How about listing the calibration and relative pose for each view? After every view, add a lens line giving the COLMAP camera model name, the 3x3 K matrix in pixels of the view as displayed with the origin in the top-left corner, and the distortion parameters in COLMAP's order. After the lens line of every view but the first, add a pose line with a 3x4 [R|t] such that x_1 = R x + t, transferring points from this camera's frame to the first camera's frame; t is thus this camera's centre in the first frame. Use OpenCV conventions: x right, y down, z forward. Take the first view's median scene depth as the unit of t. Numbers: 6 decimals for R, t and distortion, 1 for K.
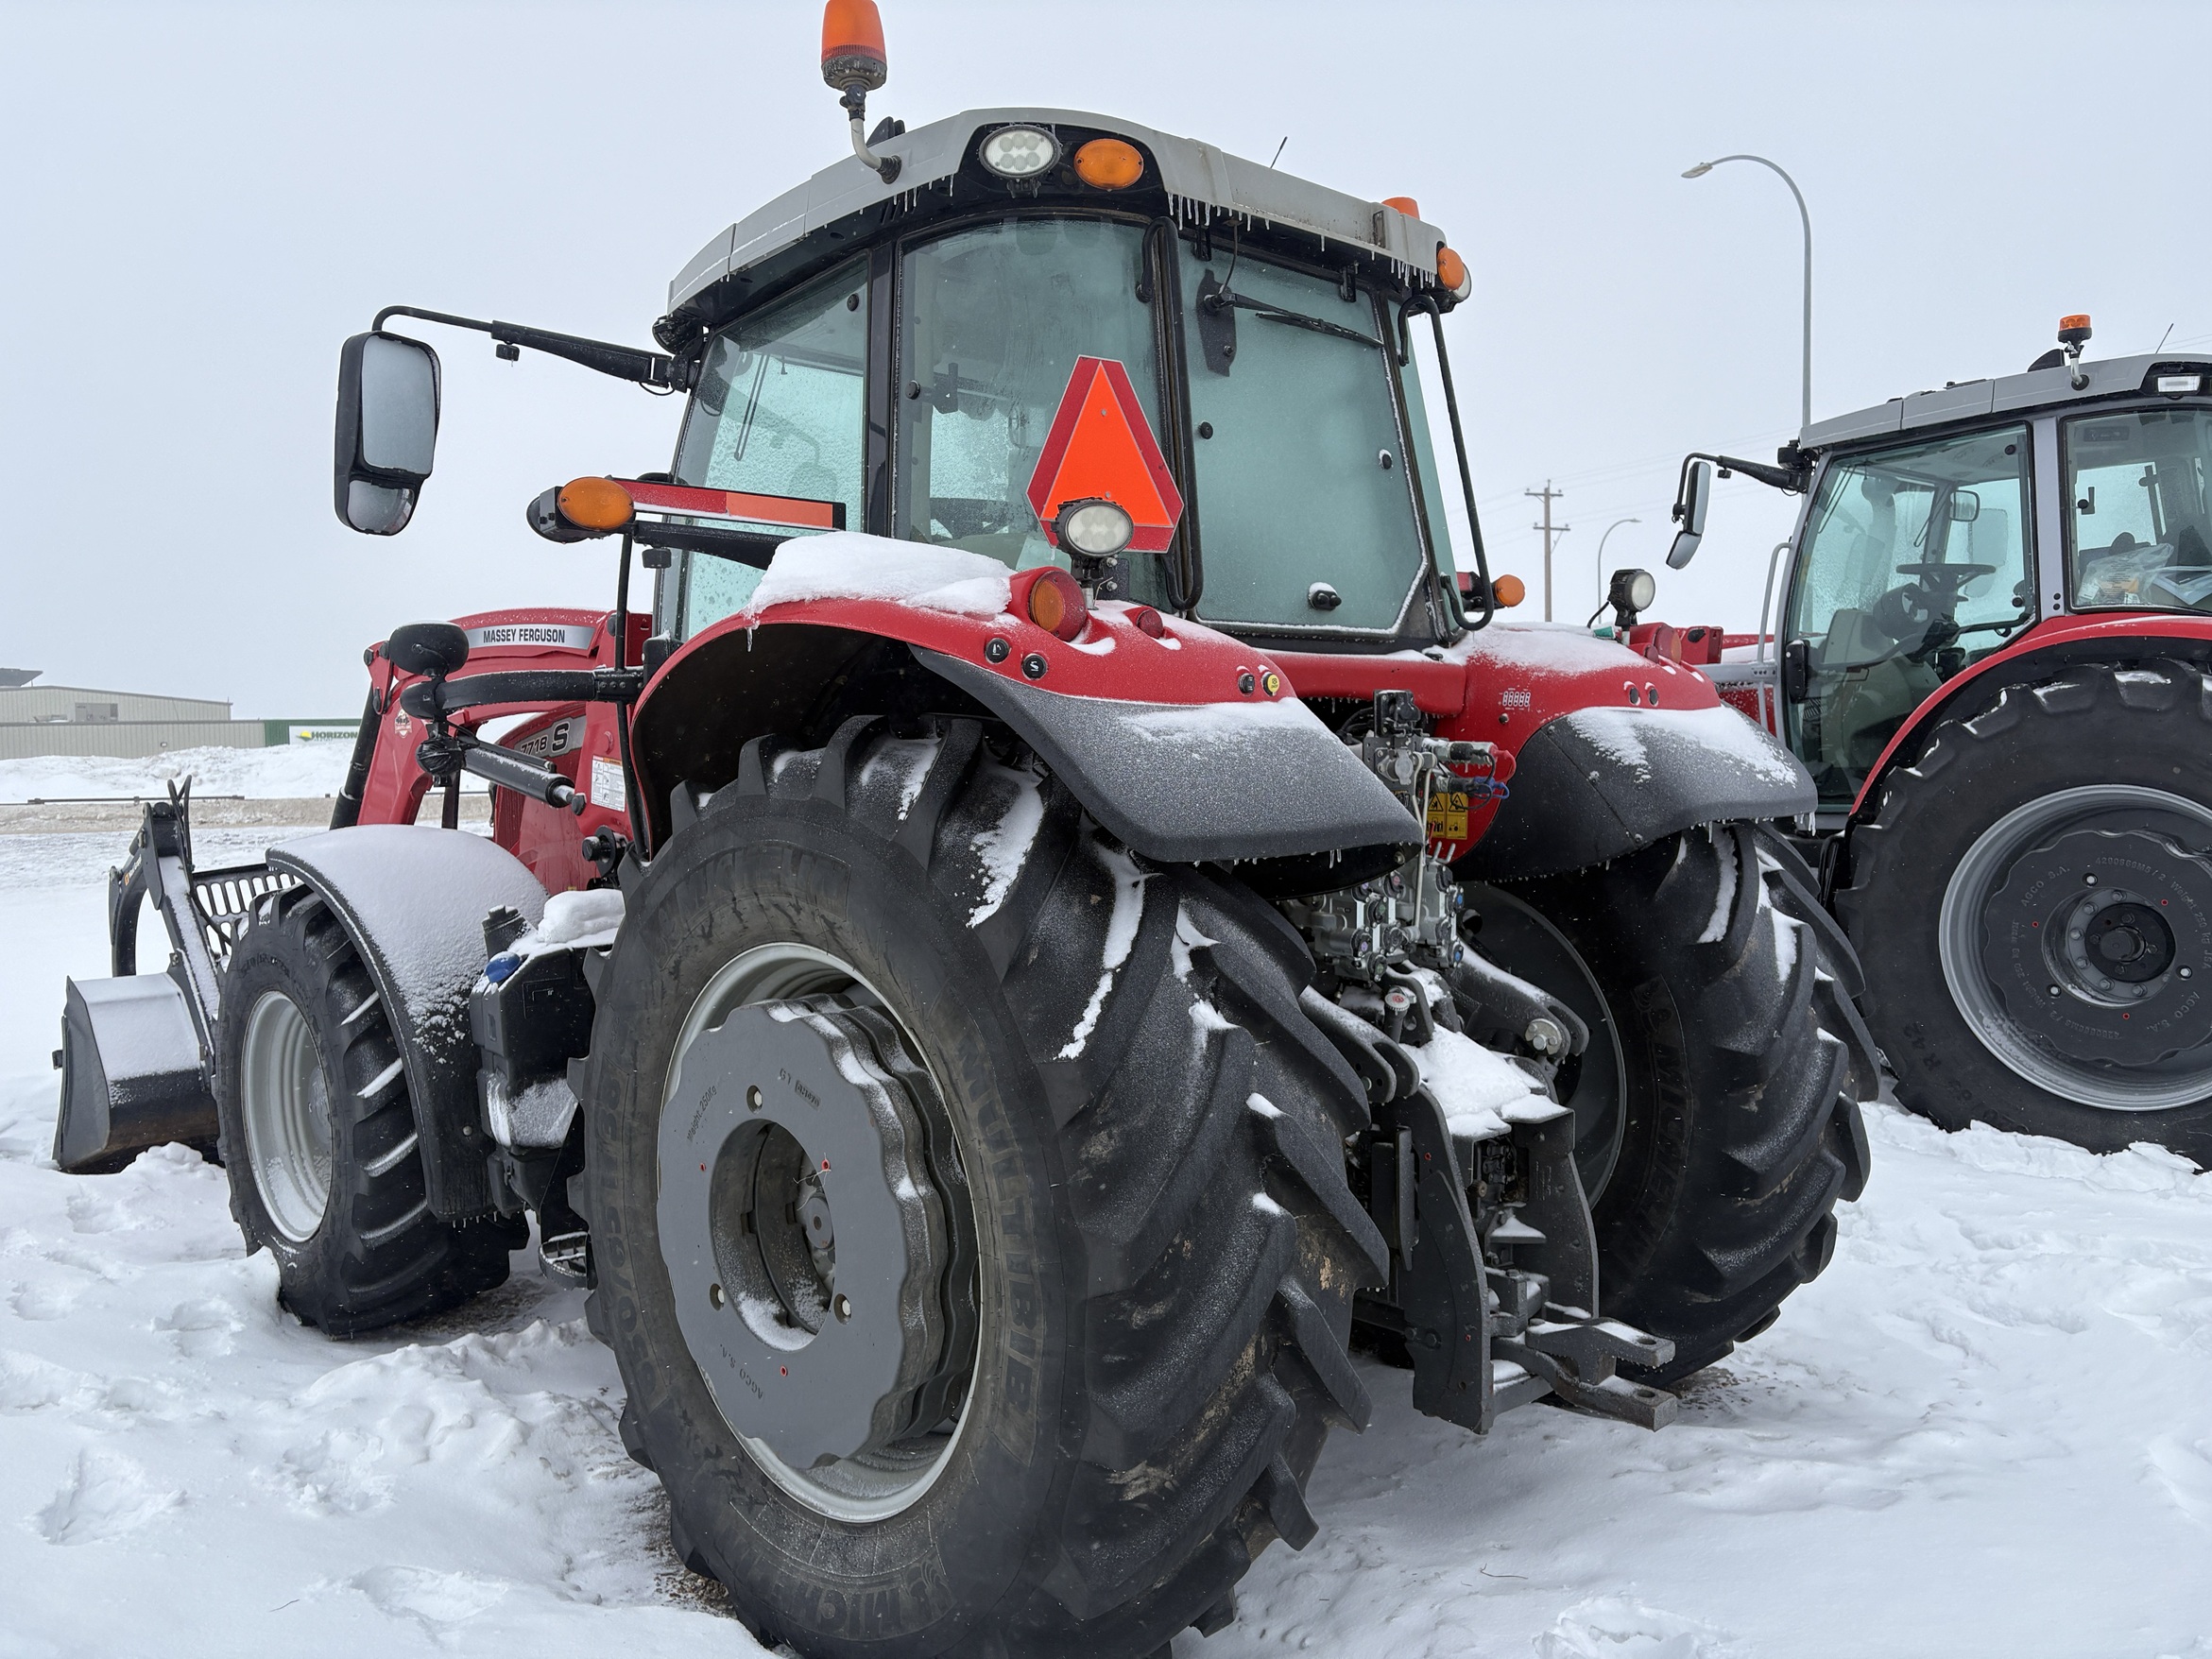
lens RADIAL K [[1696.3, 0, 1101.2], [0, 1696.3, 815.1], [0, 0, 1]] dist [0.004264, -0.008321]
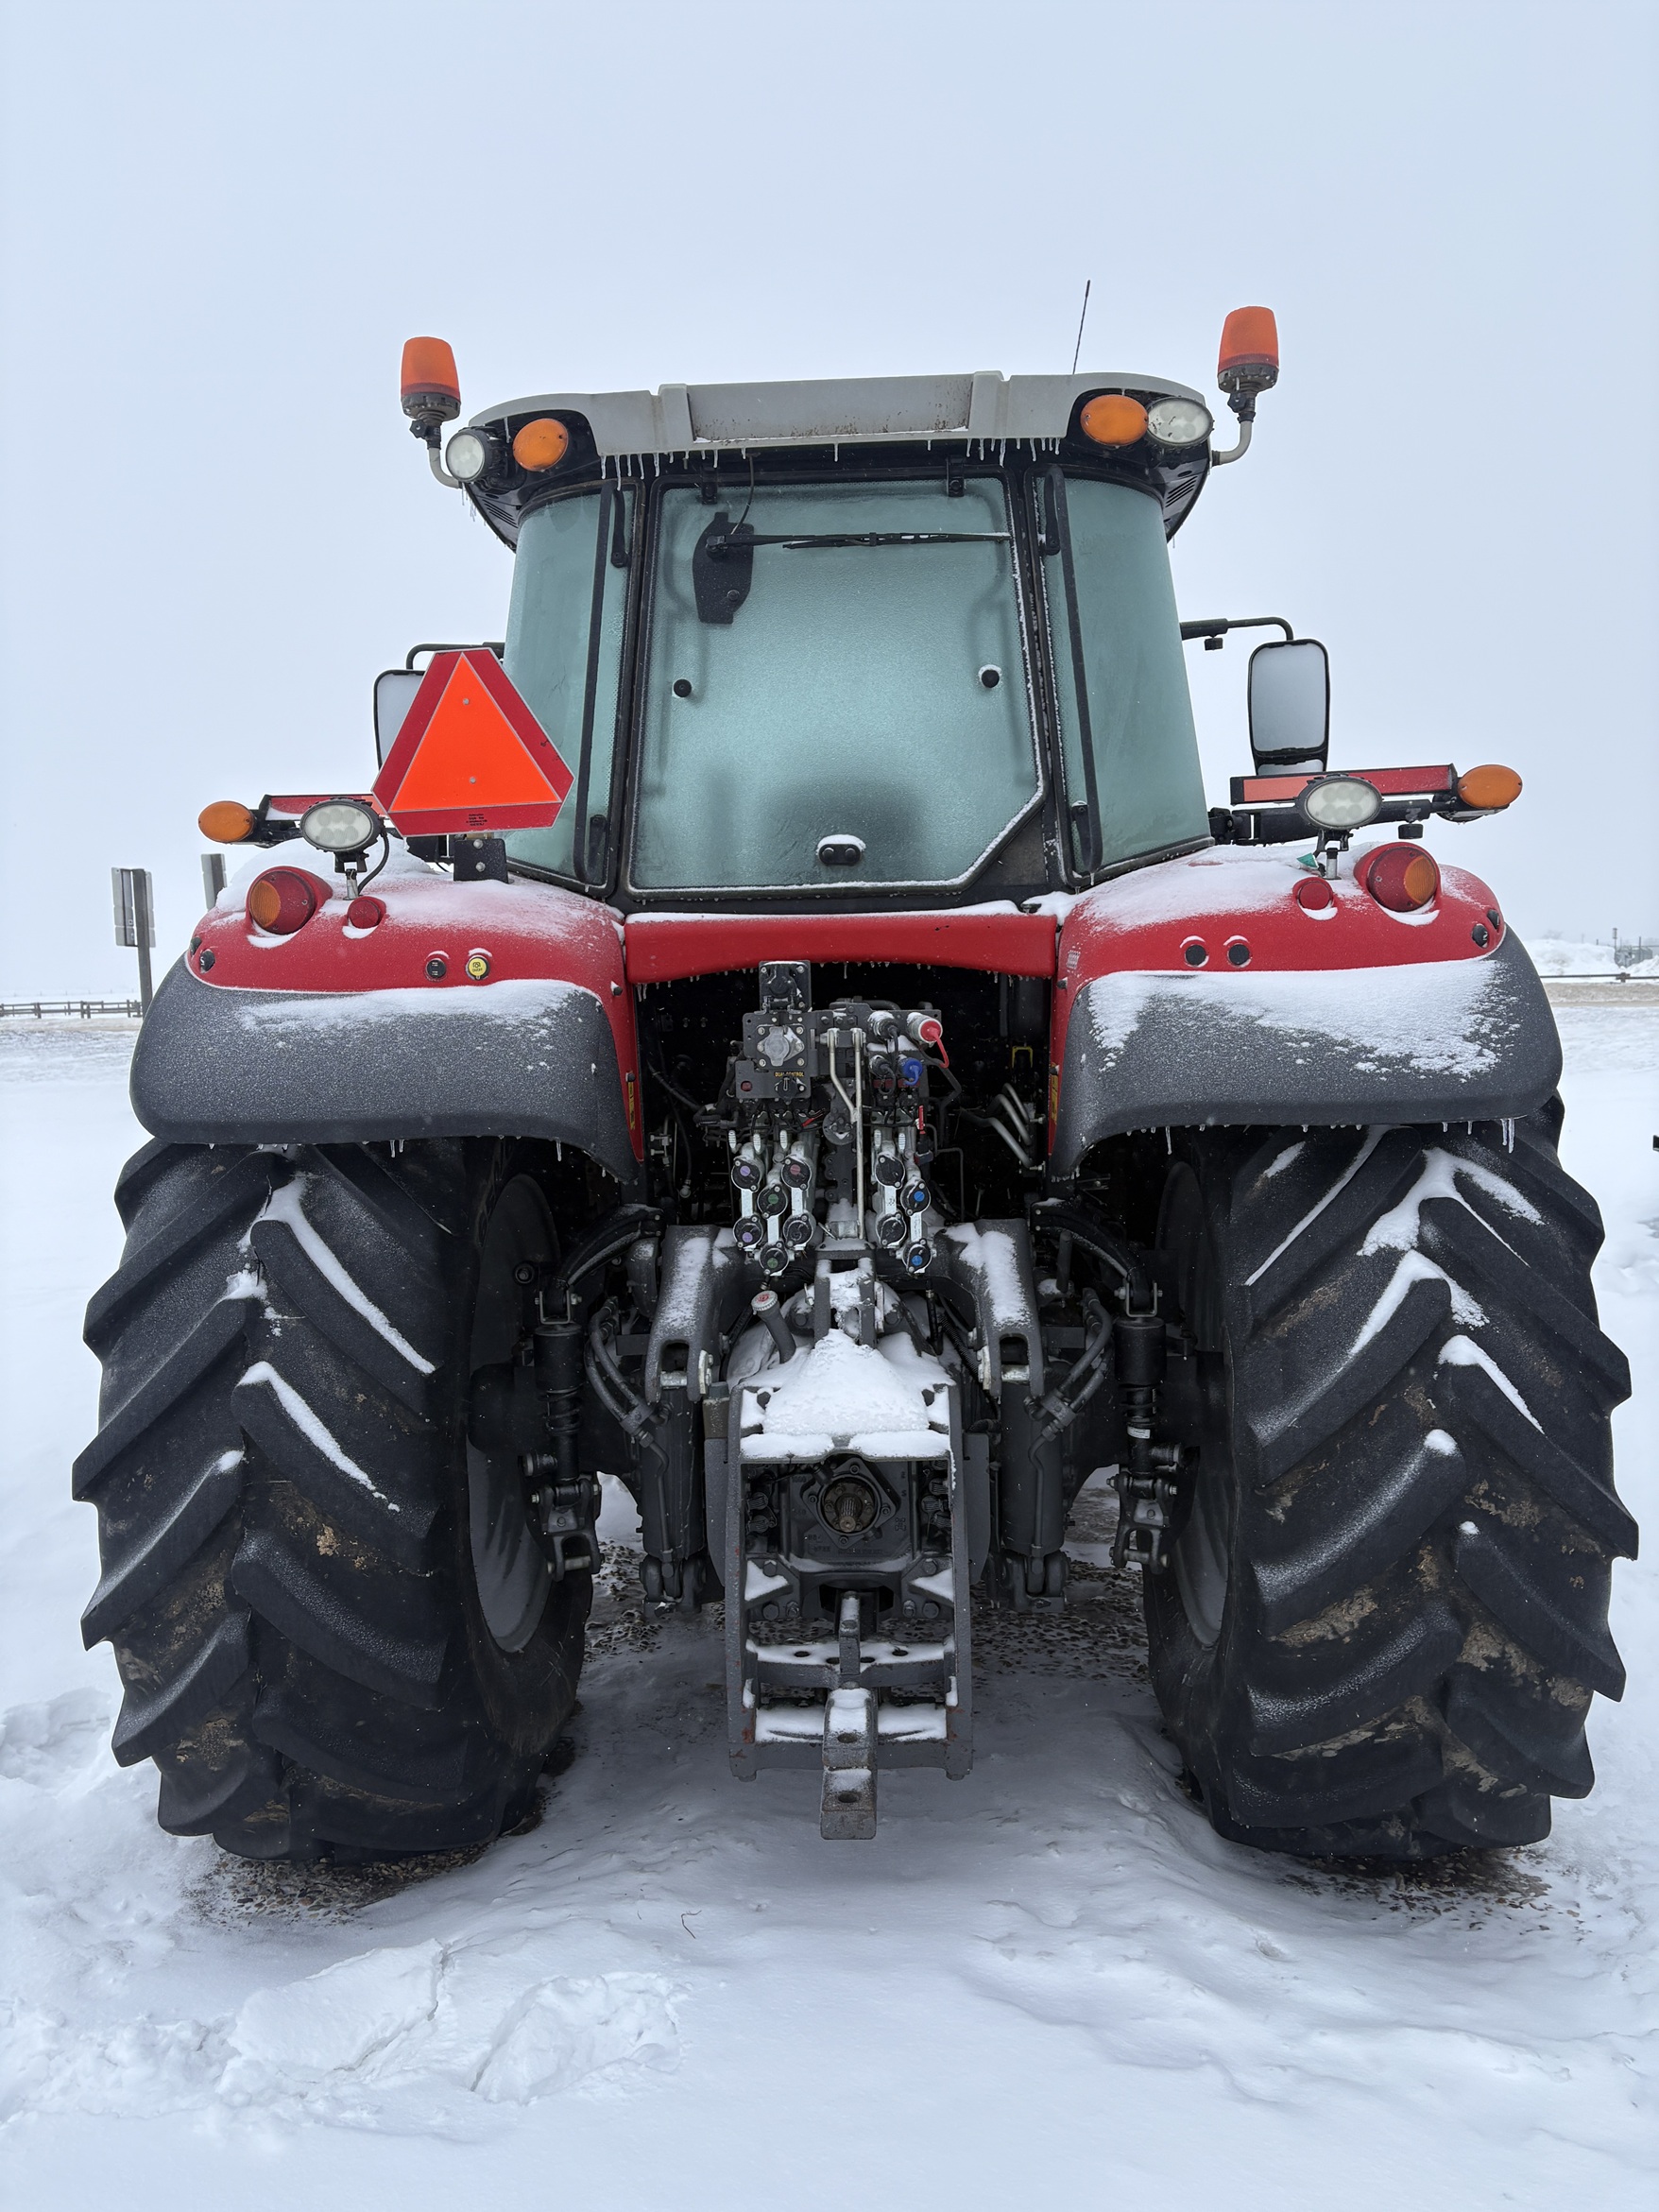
lens RADIAL K [[1685.8, 0, 829.5], [0, 1685.8, 1106.0], [0, 0, 1]] dist [0.001240, -0.006582]
pose [[0.696217, 0.059251, -0.715382, 0.802504], [-0.013097, 0.997470, 0.069869, -0.056725], [0.717712, -0.039275, 0.695232, 0.375716]]
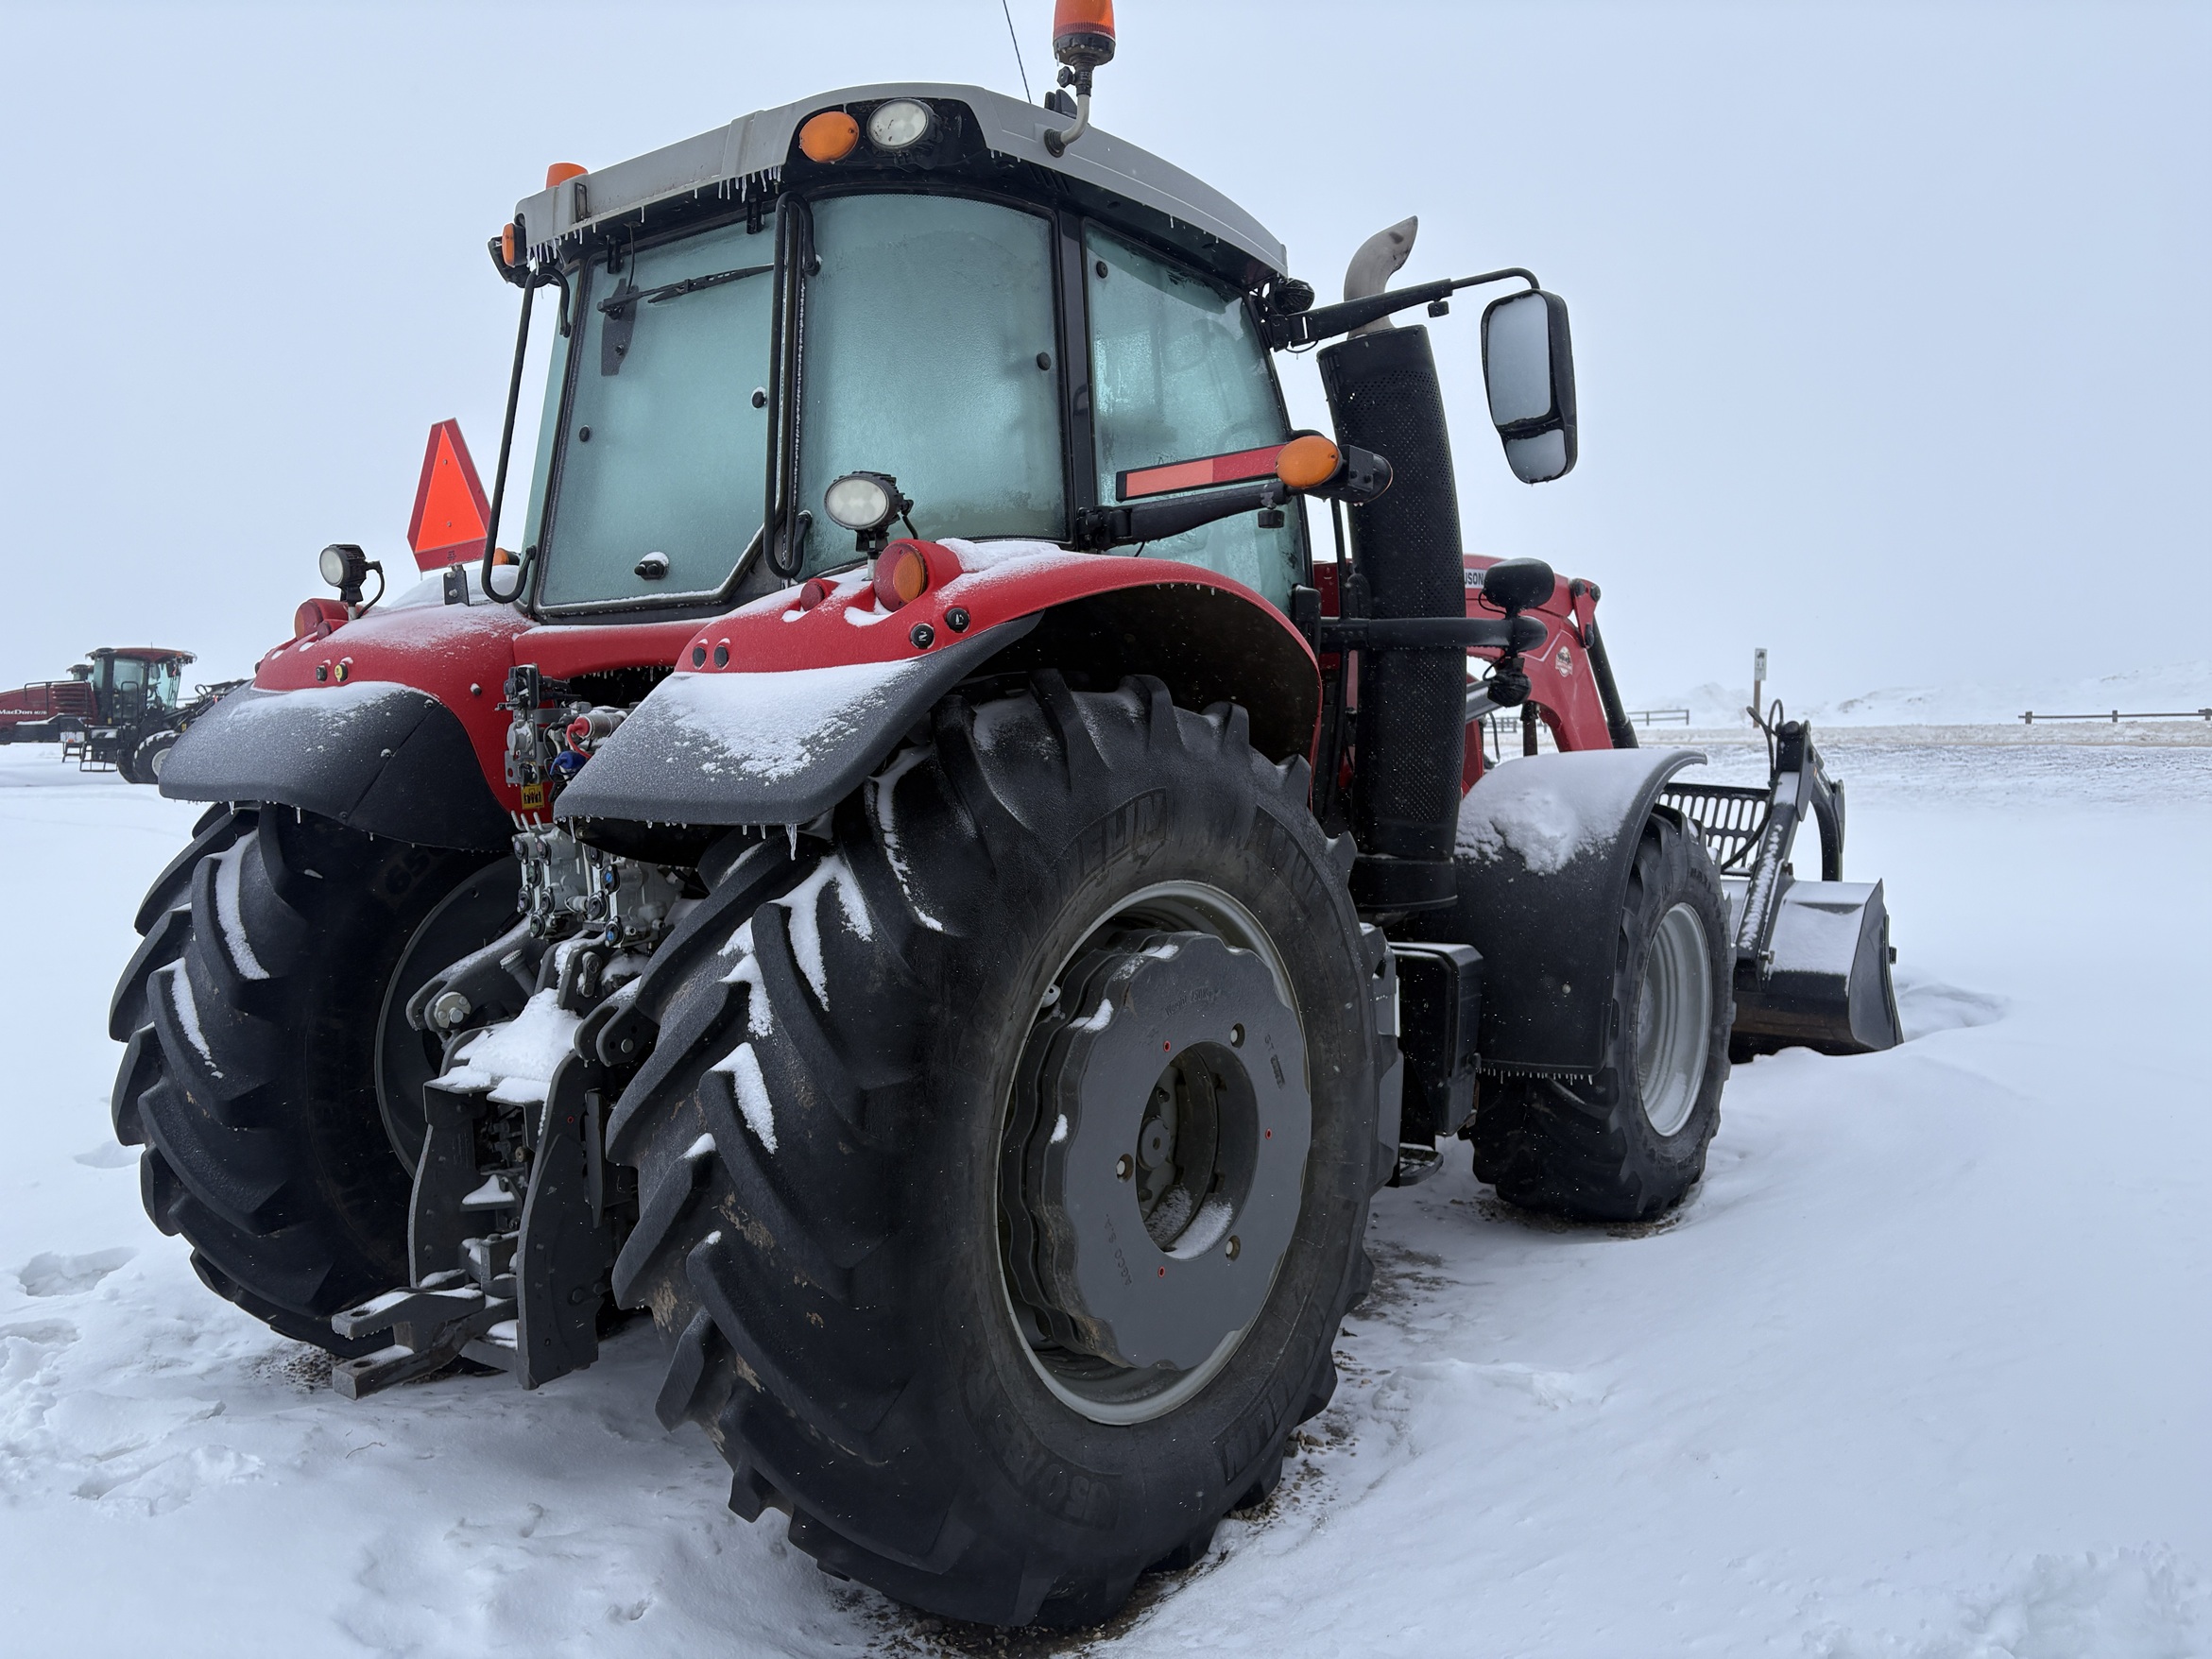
lens RADIAL K [[1685.8, 0, 1106.2], [0, 1685.8, 821.2], [0, 0, 1]] dist [0.001240, -0.006582]
pose [[0.149178, 0.082103, -0.985396, 1.212836], [-0.017766, 0.996609, 0.080348, -0.064684], [0.988651, 0.005521, 0.150131, 1.150548]]
